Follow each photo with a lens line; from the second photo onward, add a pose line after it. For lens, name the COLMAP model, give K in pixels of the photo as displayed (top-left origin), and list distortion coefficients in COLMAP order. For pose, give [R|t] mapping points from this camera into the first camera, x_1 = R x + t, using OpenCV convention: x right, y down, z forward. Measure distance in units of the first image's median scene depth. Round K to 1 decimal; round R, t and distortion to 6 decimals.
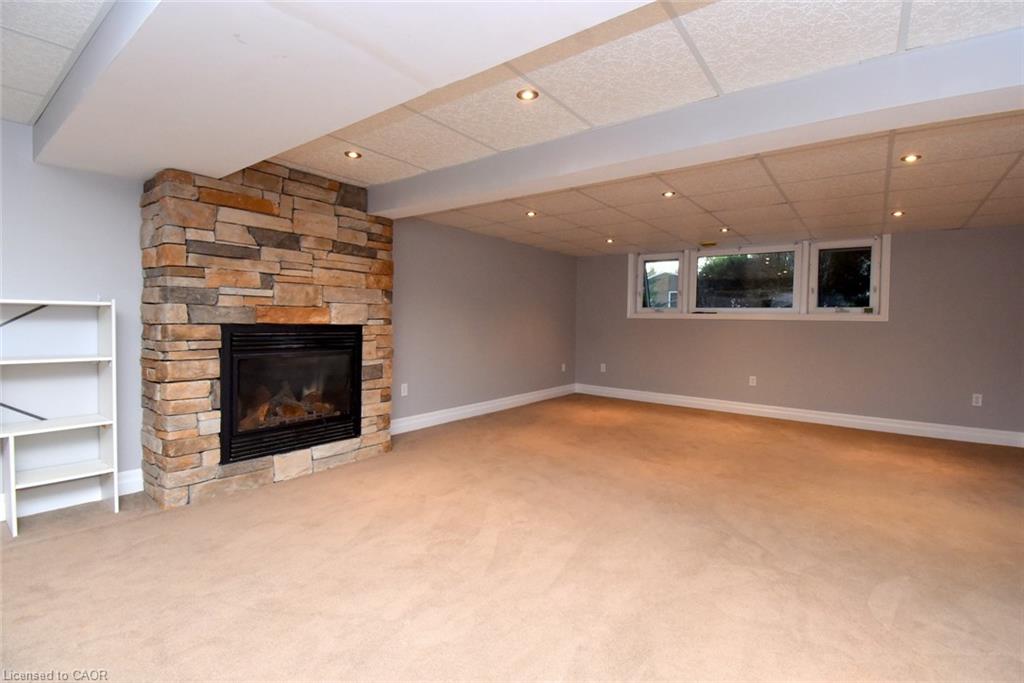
lens RADIAL K [[461.1, 0, 525.3], [0, 461.1, 332.2], [0, 0, 1]] dist [0.020392, -0.023755]
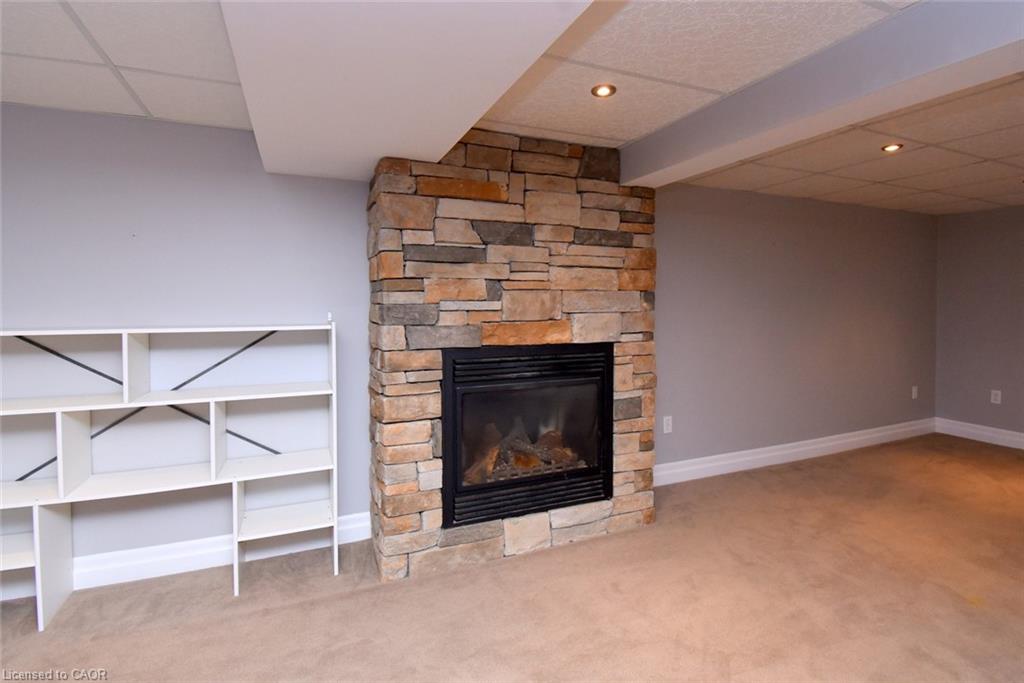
lens RADIAL K [[483.1, 0, 504.3], [0, 483.1, 314.7], [0, 0, 1]] dist [0.021950, -0.028283]
pose [[0.859929, -0.008383, -0.510345, -0.133510], [0.005427, 0.999959, -0.007281, -0.060551], [0.510385, 0.003491, 0.859939, 0.312832]]
